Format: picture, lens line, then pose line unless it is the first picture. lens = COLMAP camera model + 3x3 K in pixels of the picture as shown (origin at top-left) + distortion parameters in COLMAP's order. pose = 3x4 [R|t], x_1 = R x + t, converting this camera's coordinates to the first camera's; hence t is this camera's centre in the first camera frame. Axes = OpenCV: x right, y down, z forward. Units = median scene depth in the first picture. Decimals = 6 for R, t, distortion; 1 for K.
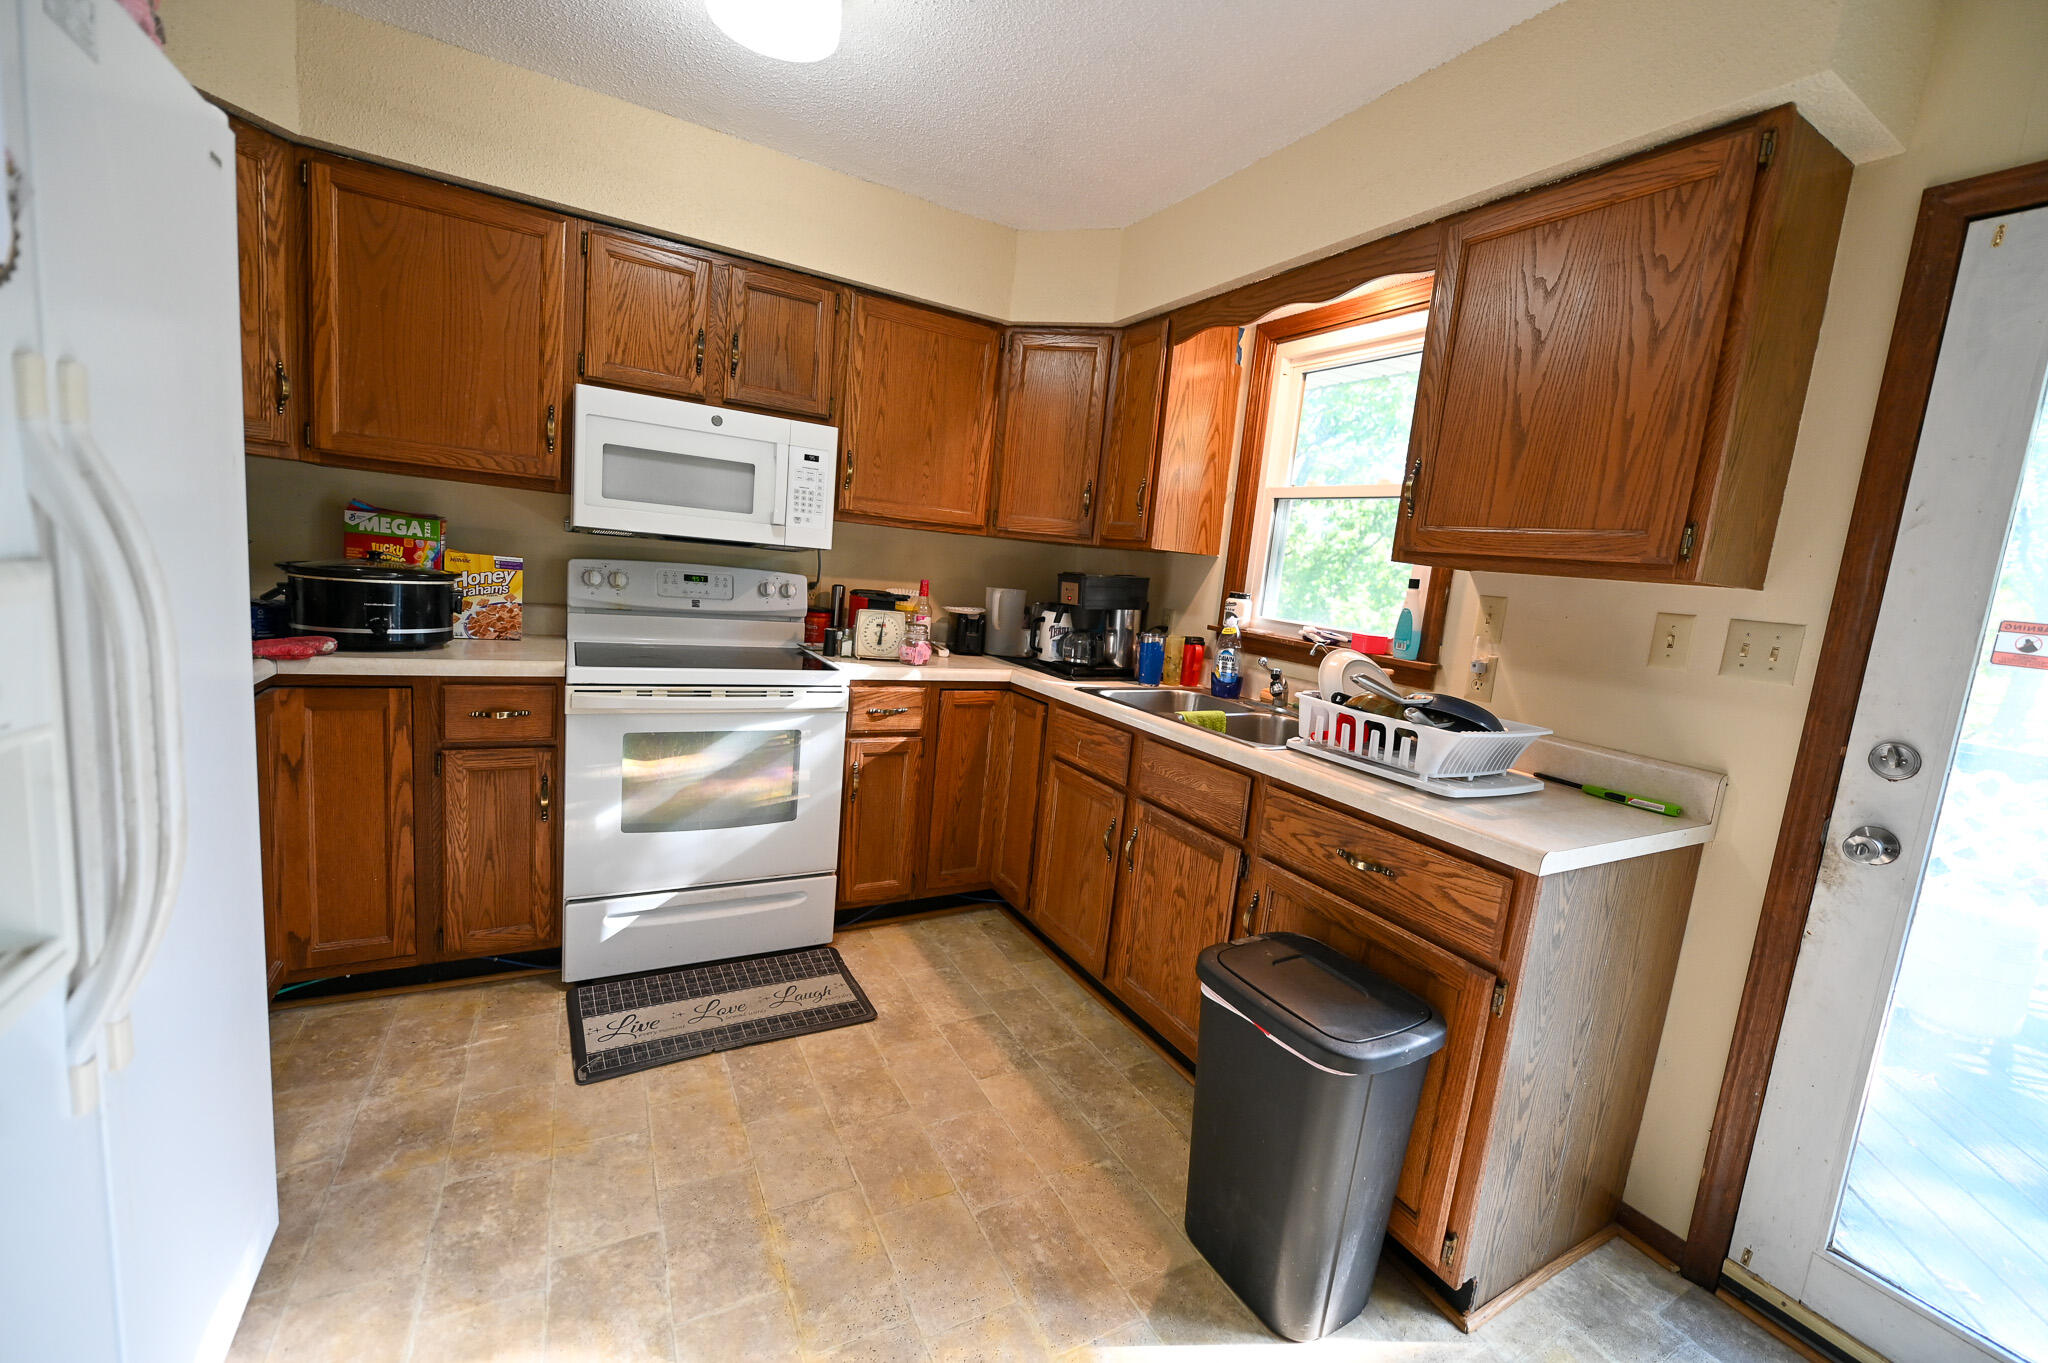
lens RADIAL K [[815.8, 0, 1033.1], [0, 815.8, 676.6], [0, 0, 1]] dist [-0.006636, -0.000594]
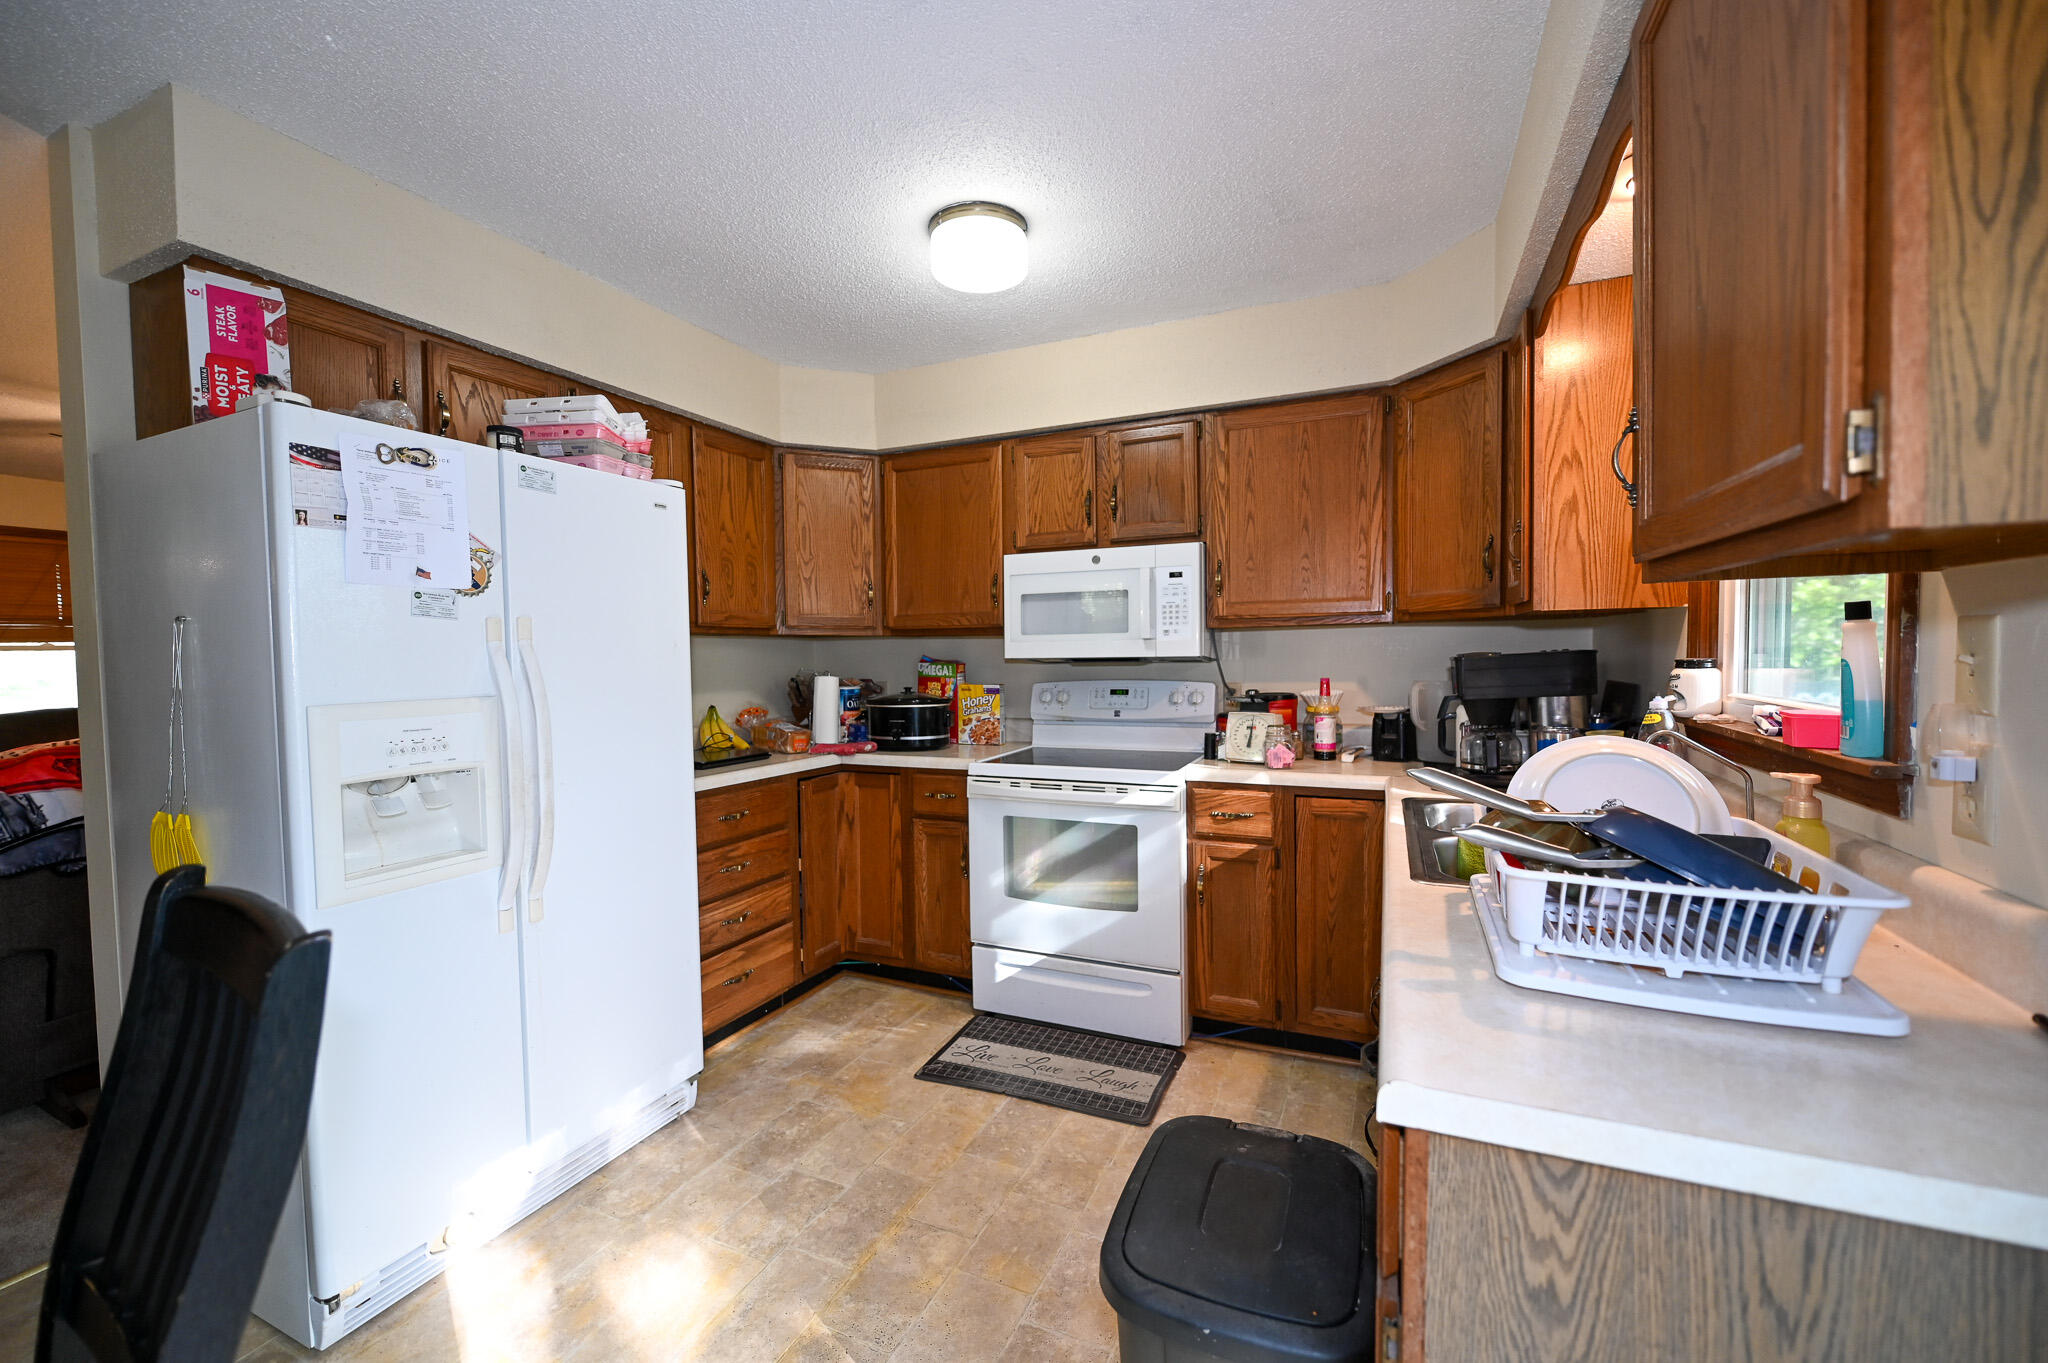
lens RADIAL K [[815.8, 0, 1032.6], [0, 815.8, 684.7], [0, 0, 1]] dist [-0.006636, -0.000594]
pose [[0.588184, -0.072131, -0.805504, 0.529885], [-0.041769, 0.991976, -0.119330, 0.015766], [0.807648, 0.103833, 0.580451, 0.255874]]
